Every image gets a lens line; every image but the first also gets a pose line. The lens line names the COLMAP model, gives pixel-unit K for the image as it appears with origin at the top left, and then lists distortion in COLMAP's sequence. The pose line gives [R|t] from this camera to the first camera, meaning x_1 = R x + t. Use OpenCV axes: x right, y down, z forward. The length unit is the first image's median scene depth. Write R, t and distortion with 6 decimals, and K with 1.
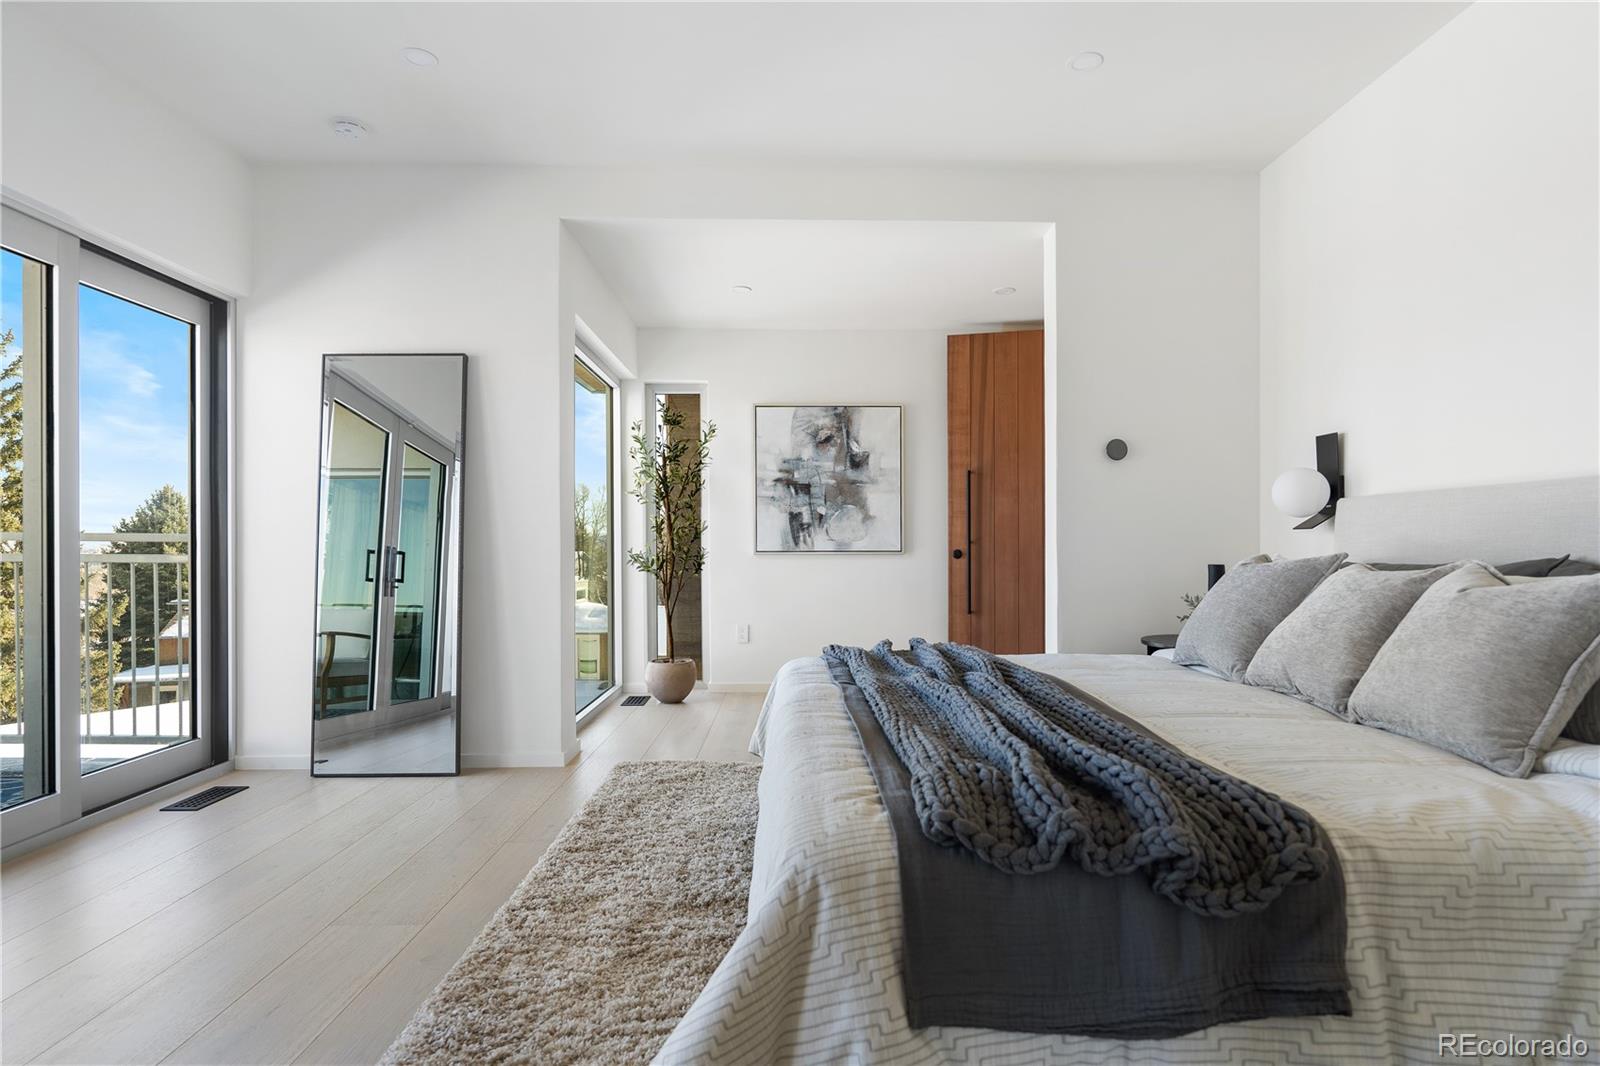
lens RADIAL K [[863.2, 0, 798.0], [0, 863.2, 537.6], [0, 0, 1]] dist [-0.006546, -0.000222]
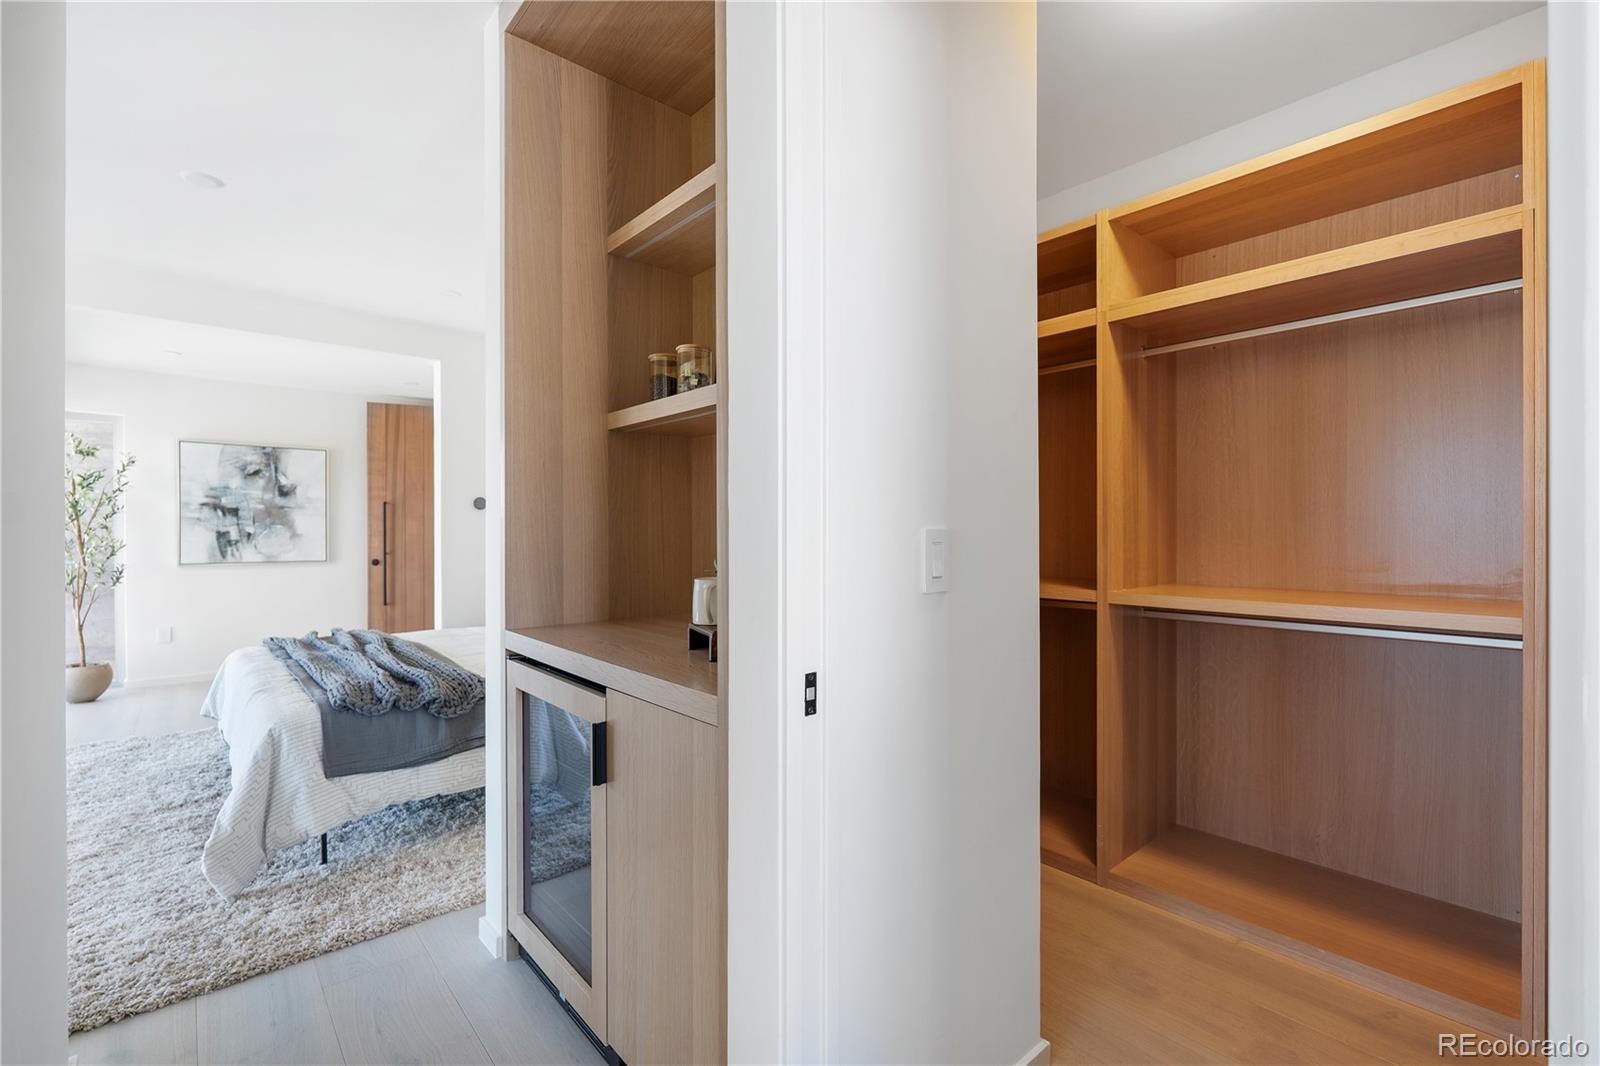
lens RADIAL K [[723.6, 0, 800.7], [0, 723.6, 533.5], [0, 0, 1]] dist [0.001027, -0.000048]
pose [[0.767089, -0.001916, 0.641538, -0.034368], [-0.005190, 0.999944, 0.009193, -0.041269], [-0.641520, -0.010382, 0.767036, -0.316313]]
